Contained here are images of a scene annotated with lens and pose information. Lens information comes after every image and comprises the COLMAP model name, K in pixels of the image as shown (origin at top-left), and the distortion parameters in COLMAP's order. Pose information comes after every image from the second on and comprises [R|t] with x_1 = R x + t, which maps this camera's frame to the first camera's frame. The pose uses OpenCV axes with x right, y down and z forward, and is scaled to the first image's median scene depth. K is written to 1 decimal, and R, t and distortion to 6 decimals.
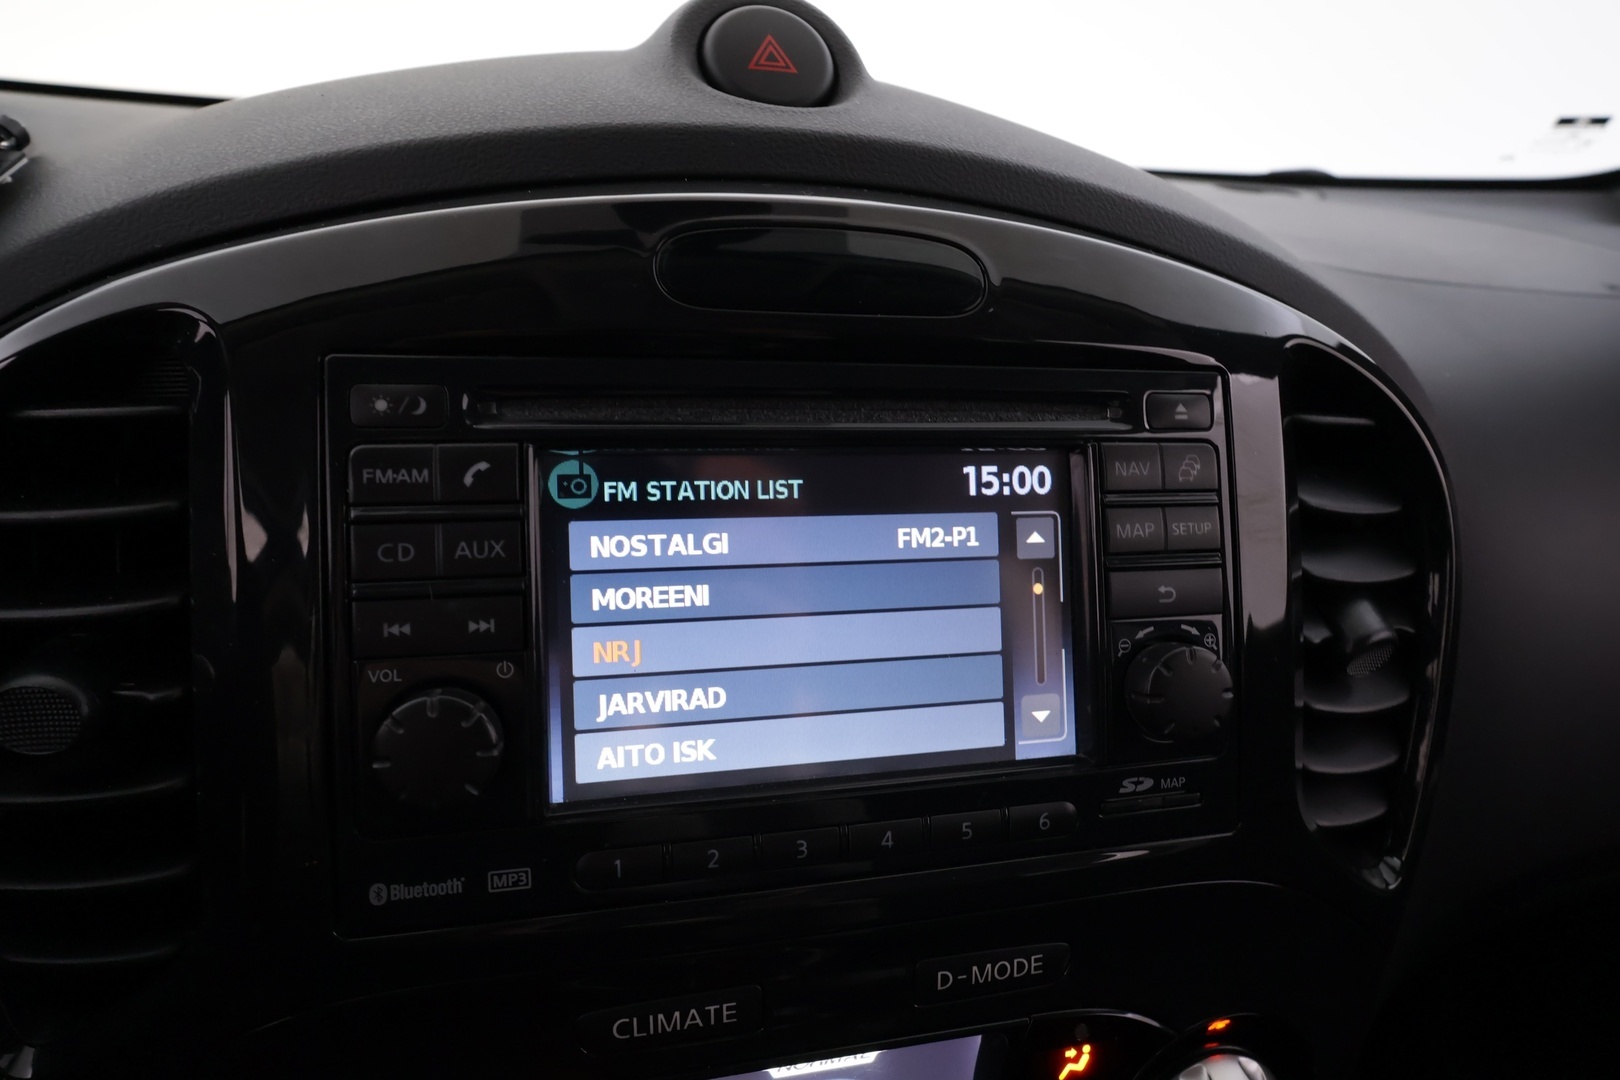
lens RADIAL K [[914.5, 0, 813.7], [0, 914.5, 533.5], [0, 0, 1]] dist [0.001639, -0.000412]
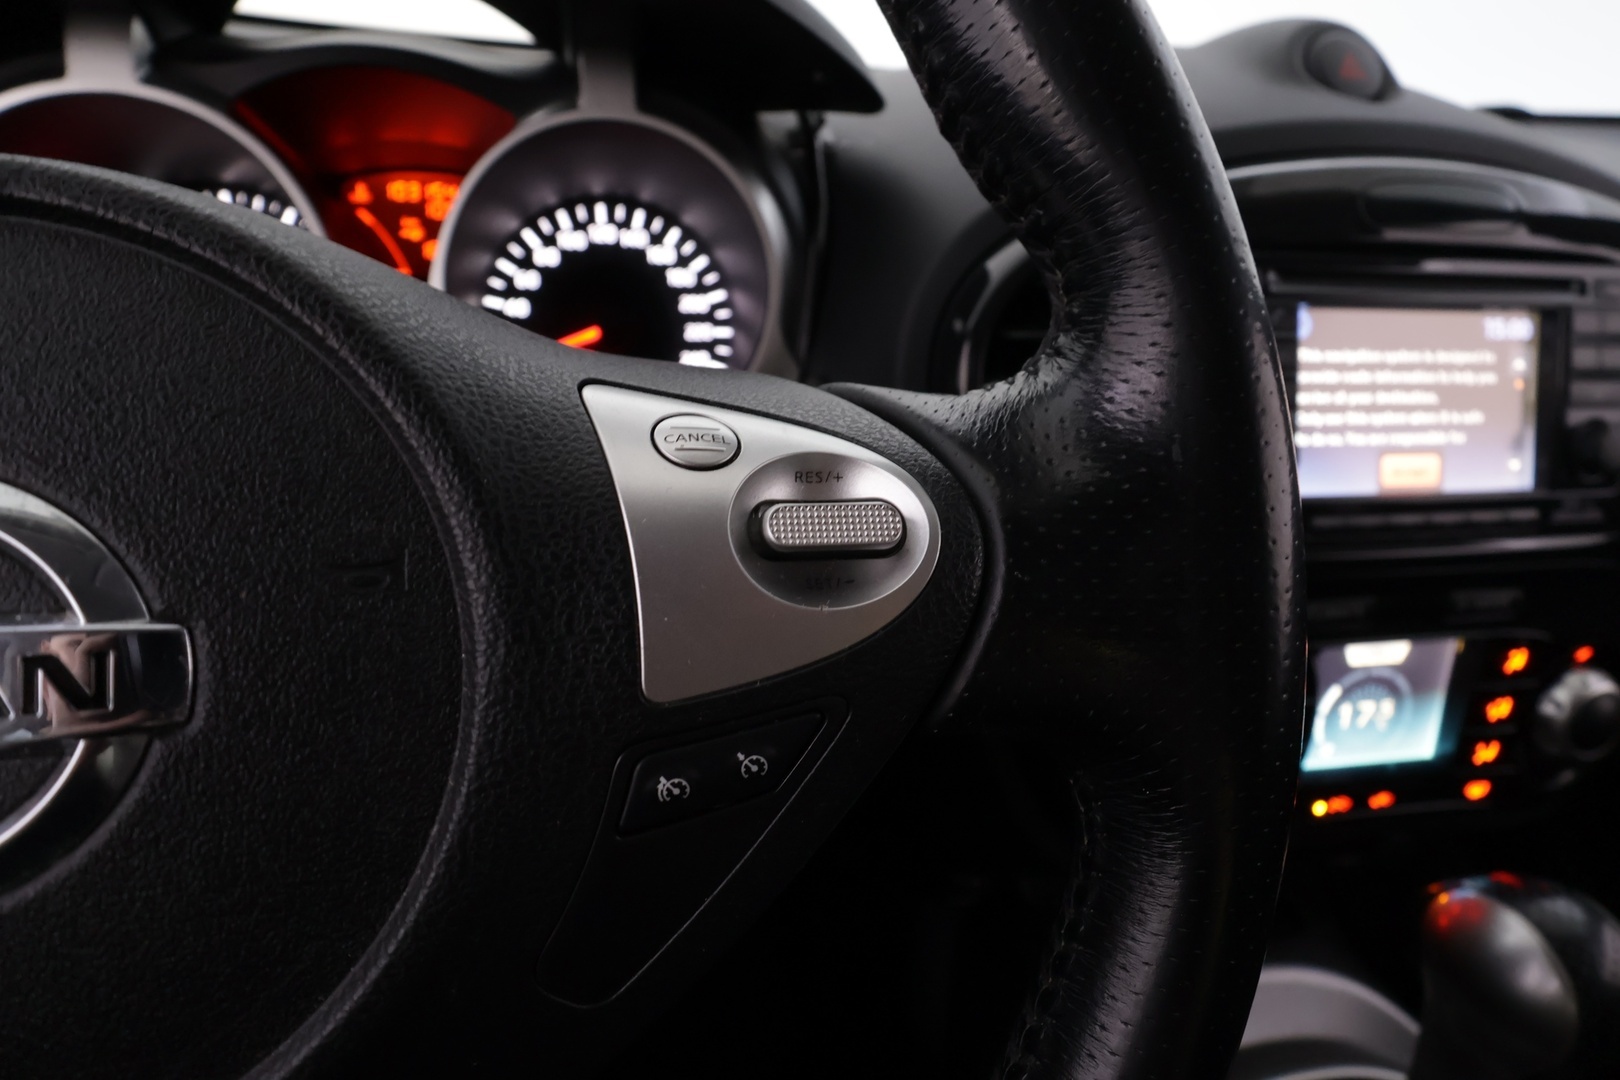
lens RADIAL K [[914.5, 0, 798.6], [0, 914.5, 547.3], [0, 0, 1]] dist [0.001639, -0.000412]
pose [[0.998994, 0.013111, -0.042896, -1.172874], [-0.009203, 0.995893, 0.090070, 0.232253], [0.043900, -0.089584, 0.995011, -0.930190]]
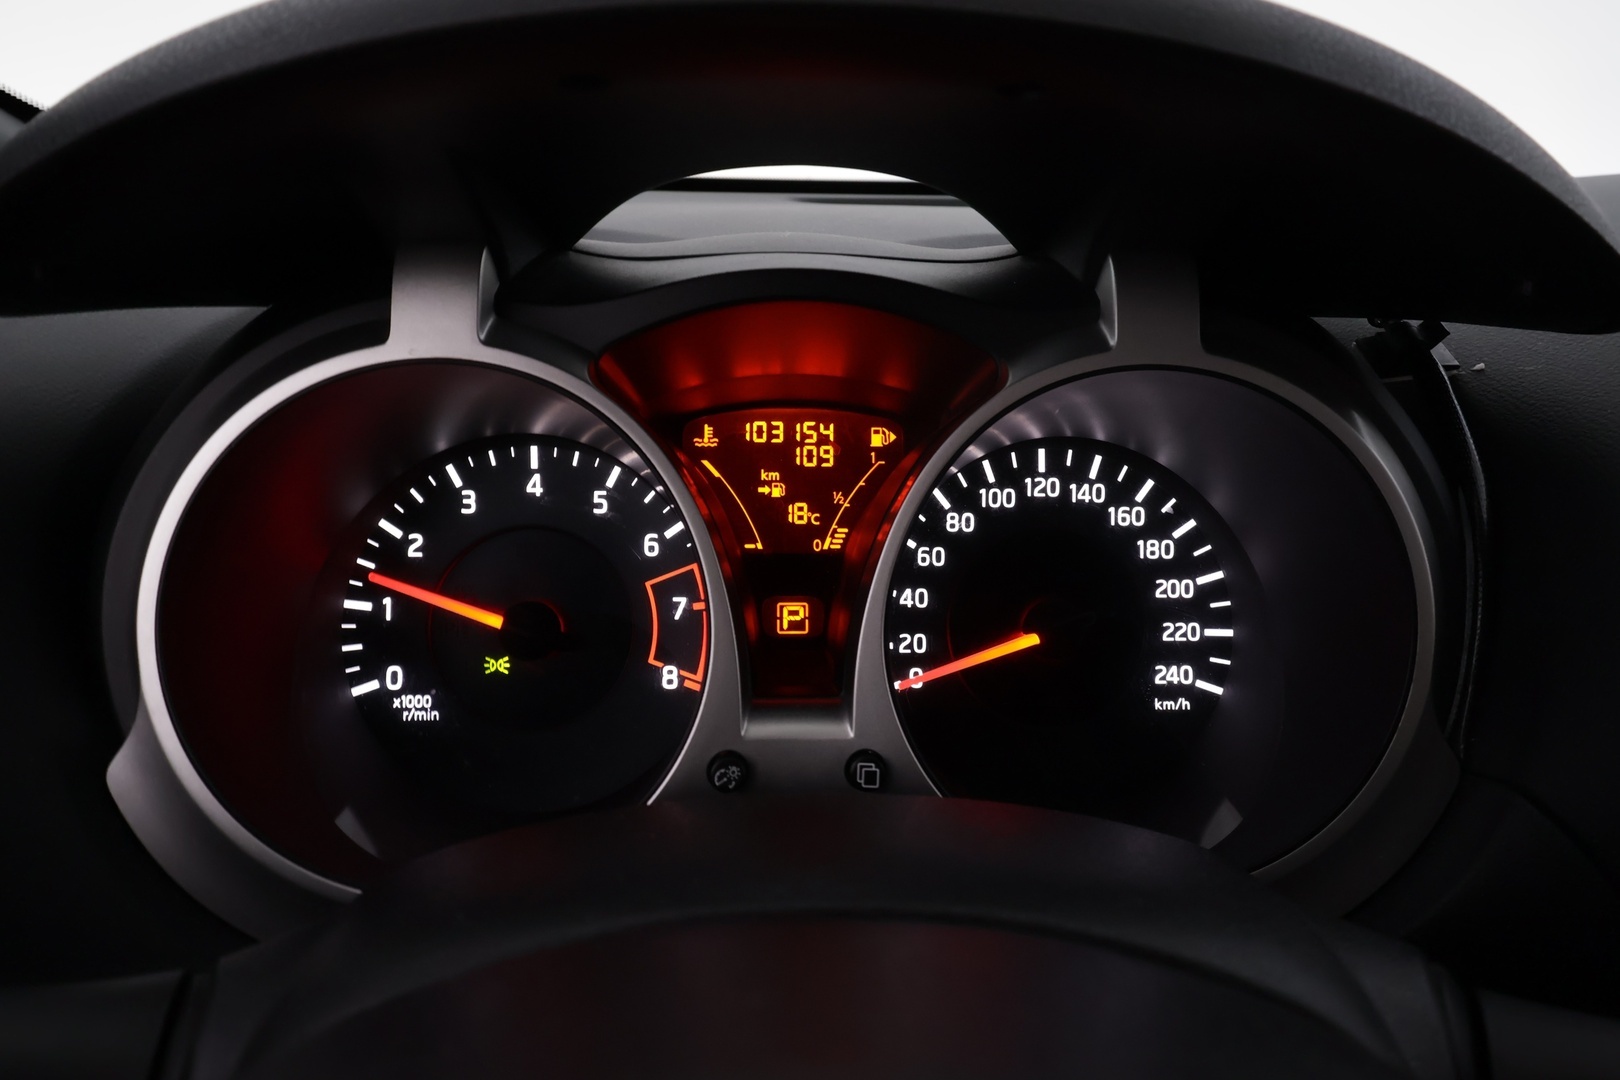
lens RADIAL K [[1044.4, 0, 808.7], [0, 1044.4, 534.6], [0, 0, 1]] dist [0.005619, -0.002060]
pose [[0.975381, 0.028113, -0.218729, -1.775363], [-0.036990, 0.998645, -0.036596, -0.186333], [0.217403, 0.043786, 0.975099, -0.379694]]
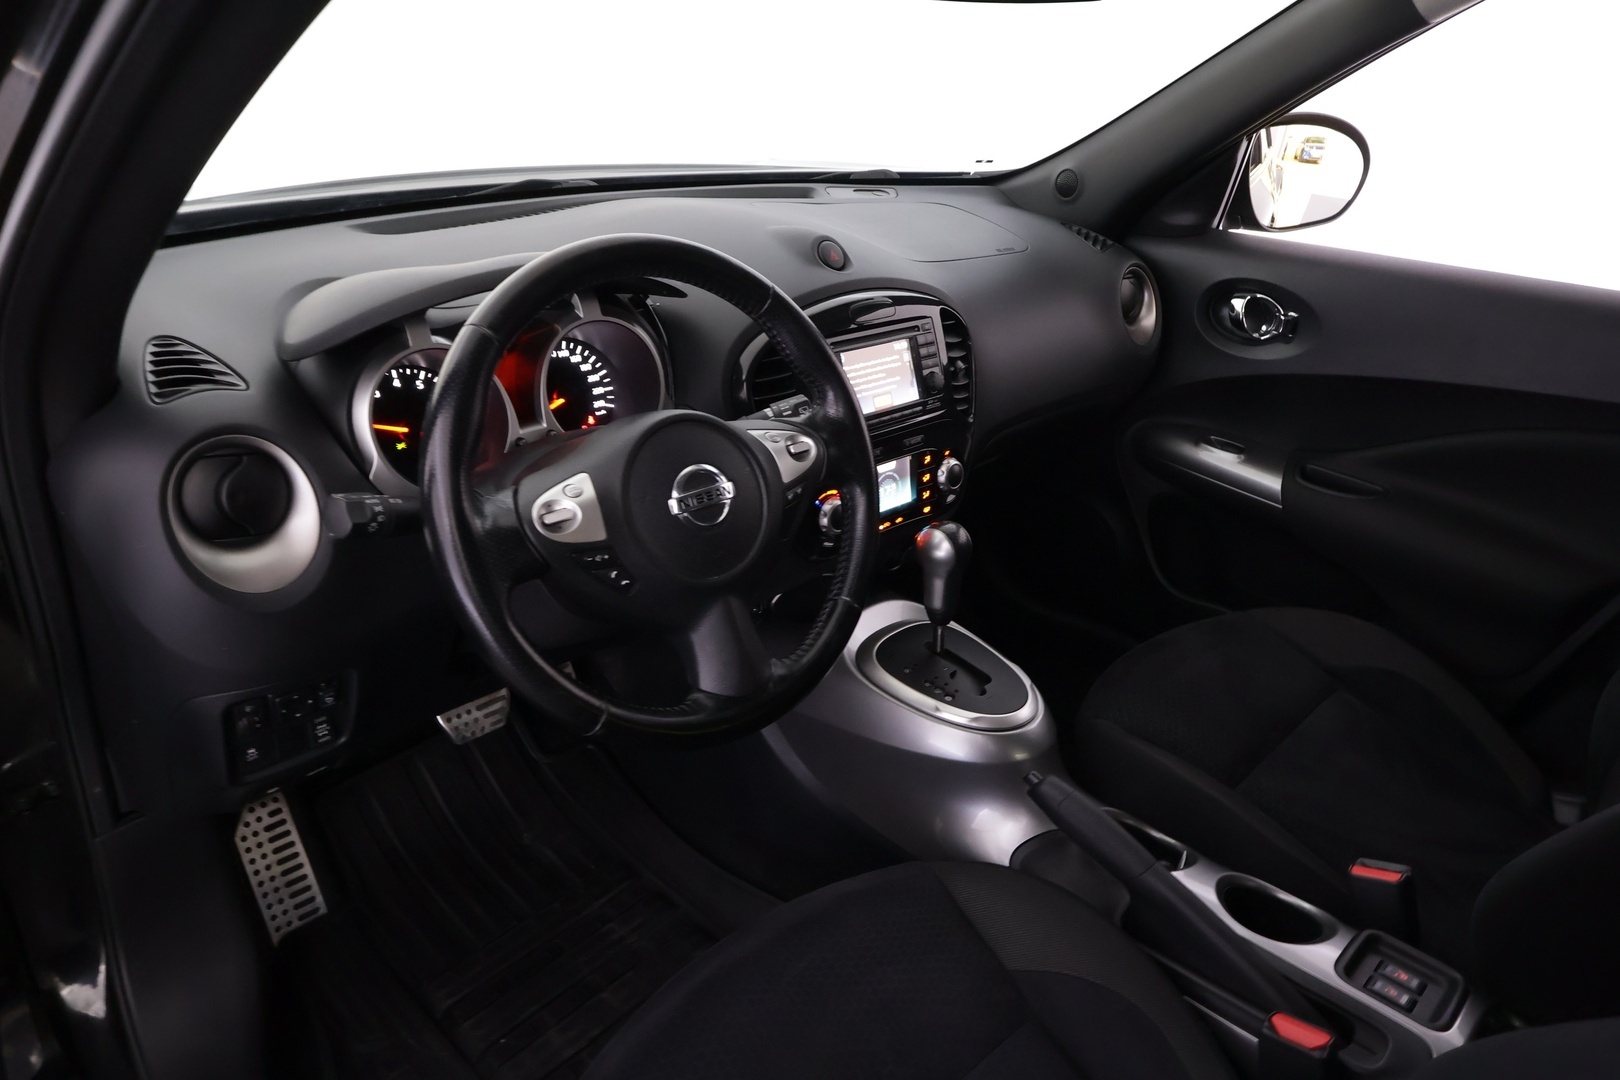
lens RADIAL K [[1044.4, 0, 800.2], [0, 1044.4, 554.3], [0, 0, 1]] dist [0.005619, -0.002060]
pose [[0.875598, -0.234432, 0.422338, -3.244533], [0.167567, 0.967455, 0.189612, -0.143685], [-0.453044, -0.095254, 0.886385, -4.321313]]
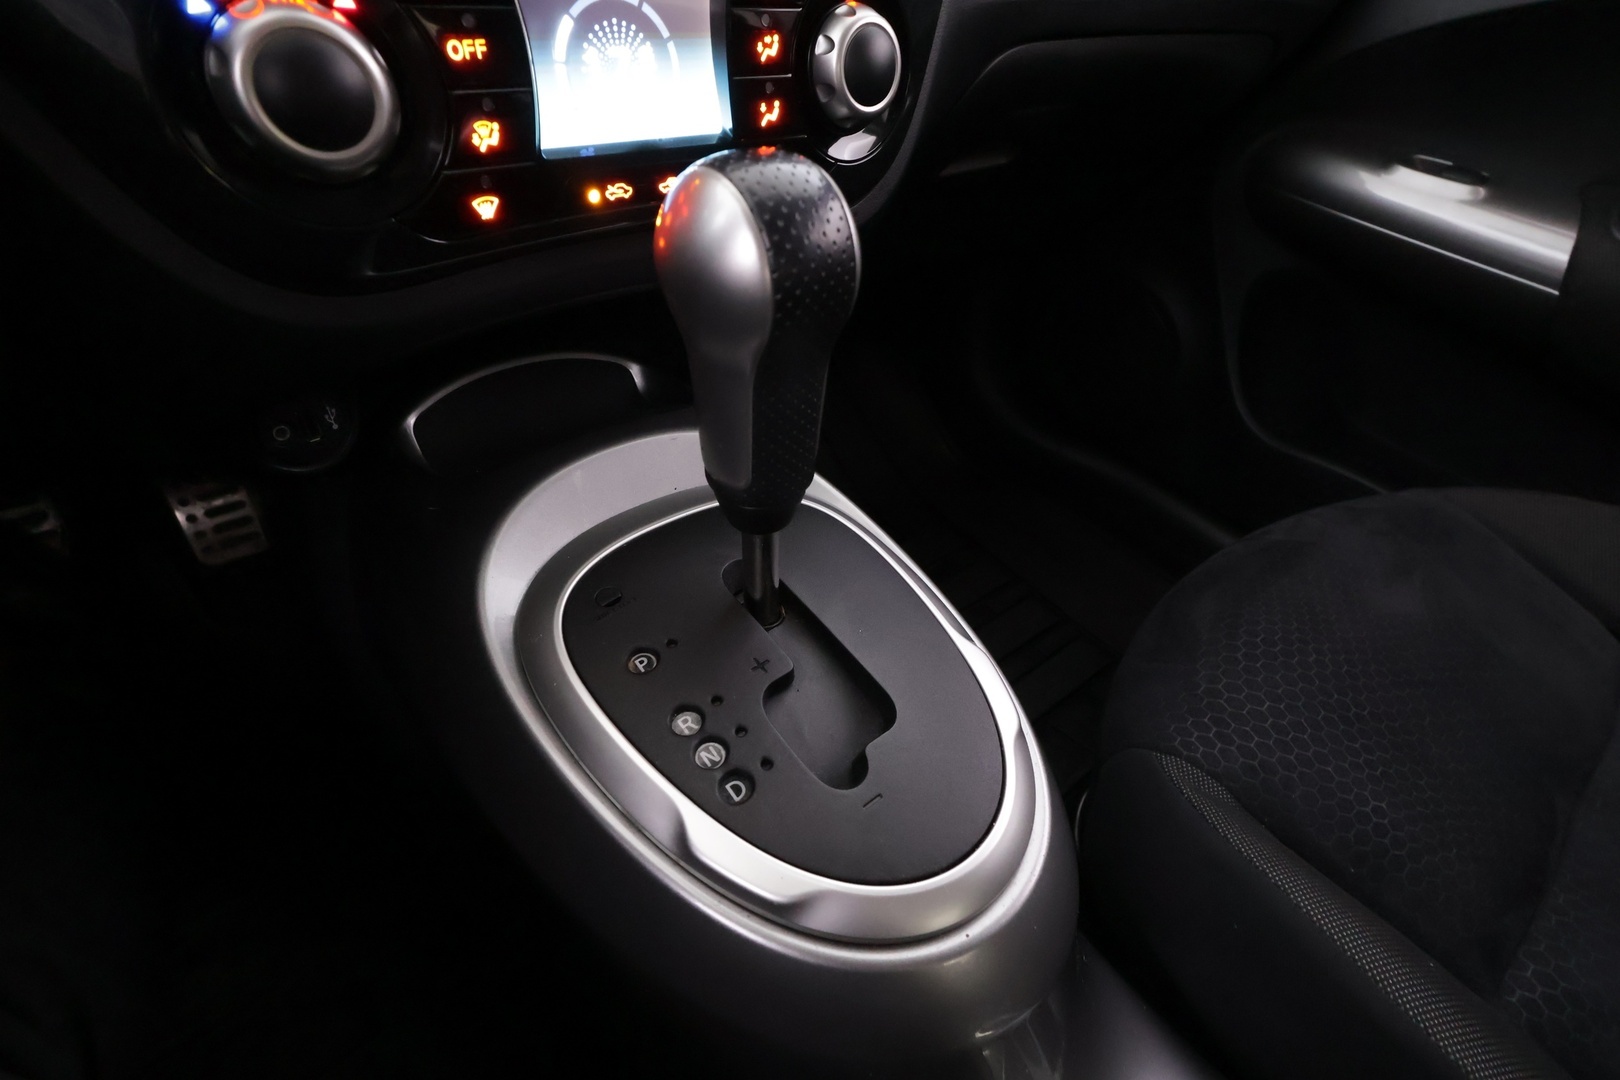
lens RADIAL K [[758.2, 0, 826.8], [0, 758.2, 540.4], [0, 0, 1]] dist [0.003757, -0.000338]
pose [[0.905218, -0.253819, 0.340819, -0.340253], [0.100438, 0.907091, 0.408775, 1.033198], [-0.412909, -0.335799, 0.846608, -0.479761]]
